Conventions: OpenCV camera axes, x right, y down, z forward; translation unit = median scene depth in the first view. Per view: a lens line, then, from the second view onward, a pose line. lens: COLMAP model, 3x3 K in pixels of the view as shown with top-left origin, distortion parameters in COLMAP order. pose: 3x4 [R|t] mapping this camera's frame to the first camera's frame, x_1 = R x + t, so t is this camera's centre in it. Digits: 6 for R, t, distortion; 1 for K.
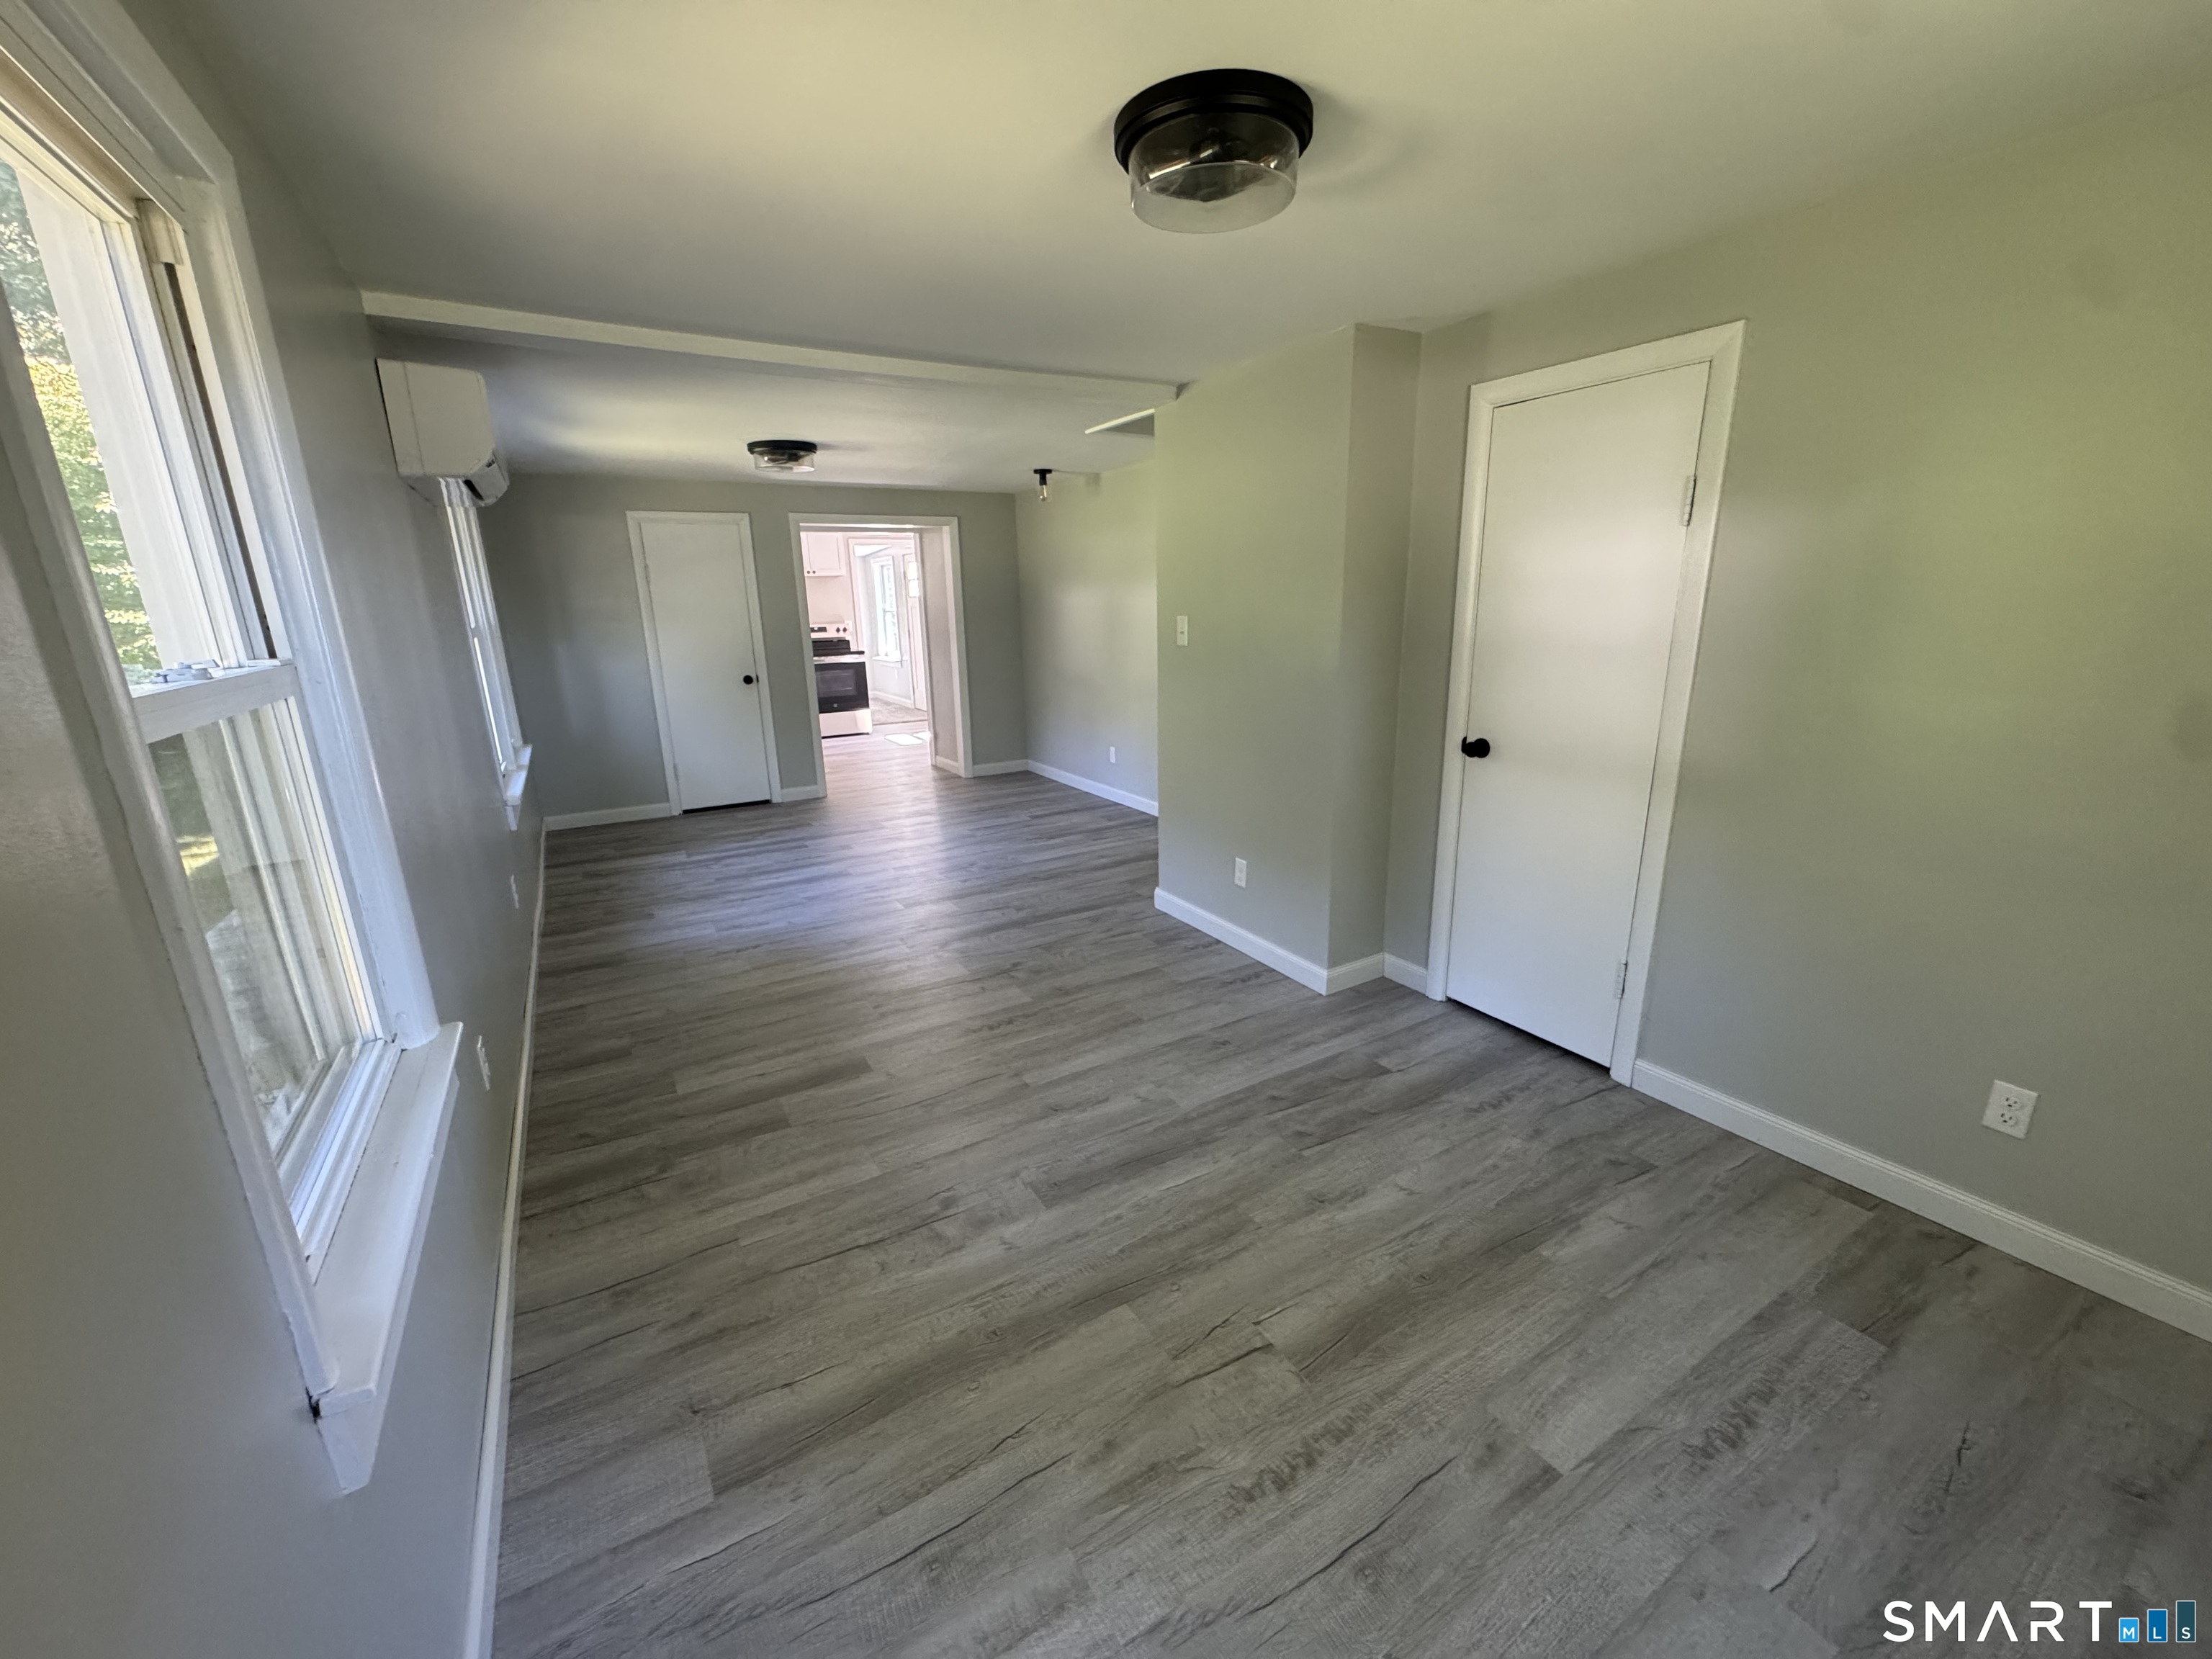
lens RADIAL K [[883.8, 0, 1113.4], [0, 883.8, 827.4], [0, 0, 1]] dist [-0.002433, -0.000131]
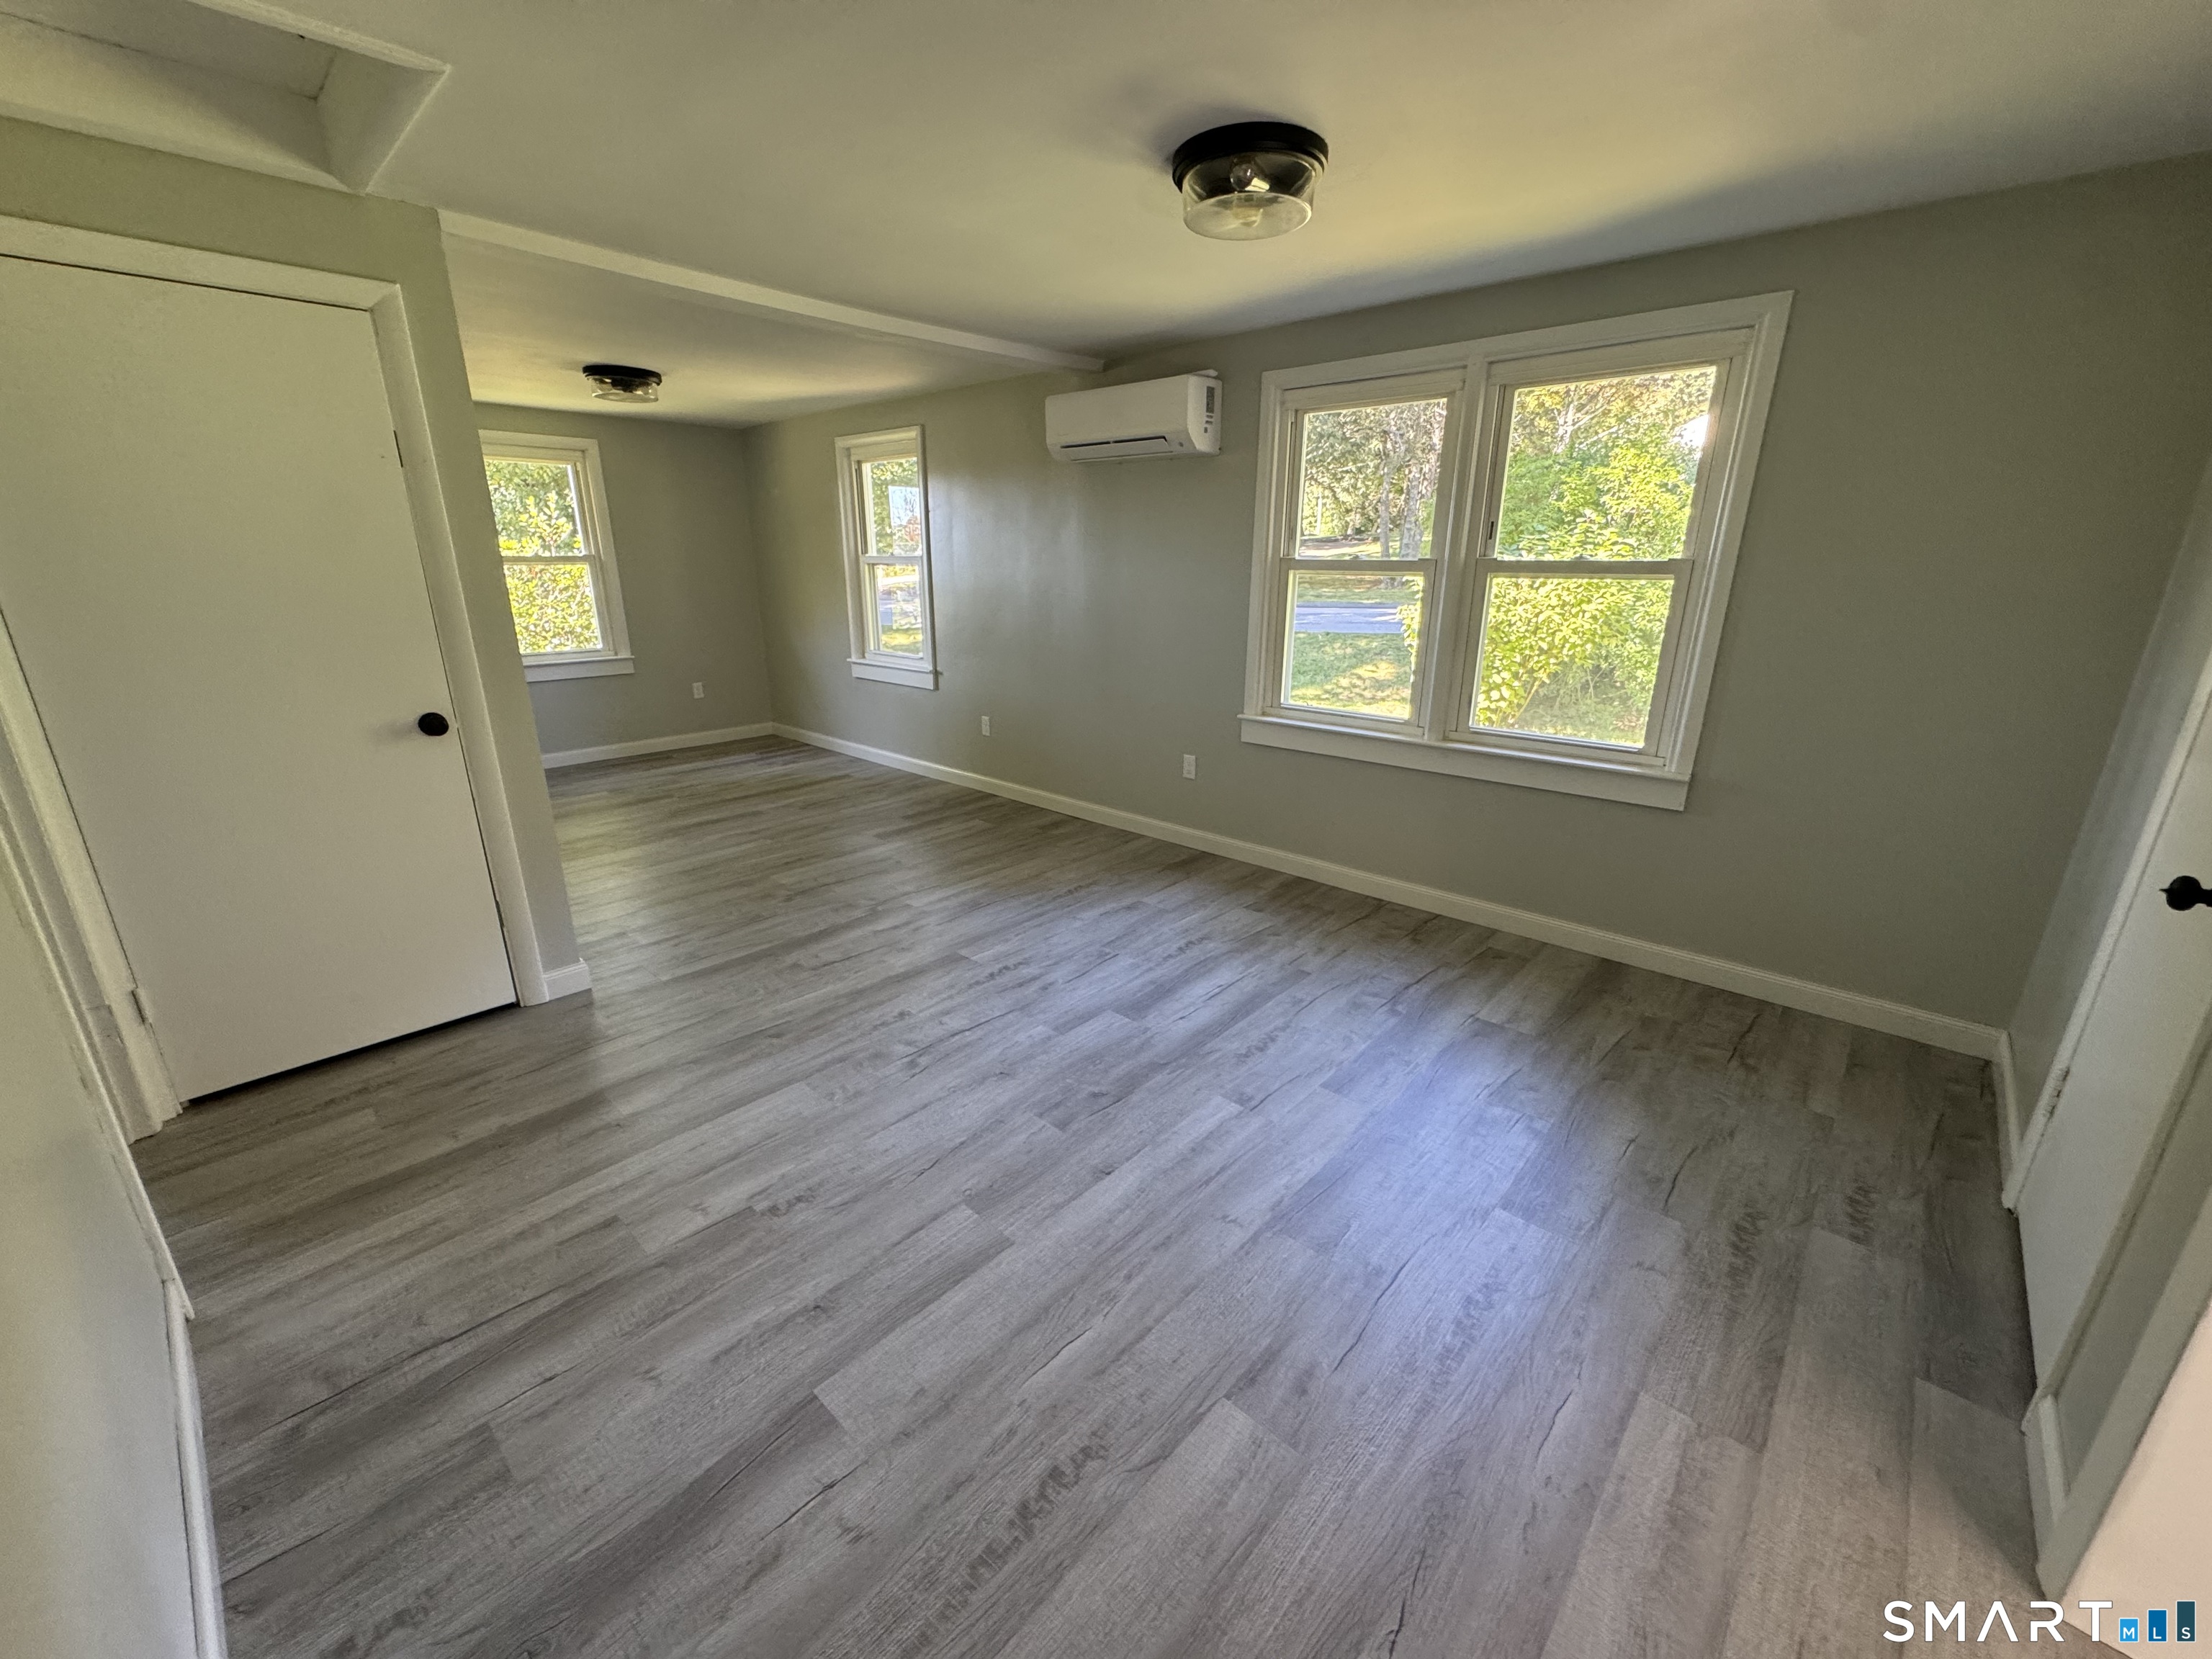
lens RADIAL K [[883.8, 0, 1120.2], [0, 883.8, 839.5], [0, 0, 1]] dist [-0.002433, -0.000131]
pose [[-0.956545, 0.113694, -0.268504, -0.184247], [-0.052026, 0.839523, 0.540827, -0.423087], [0.286904, 0.531295, -0.797127, 1.655715]]
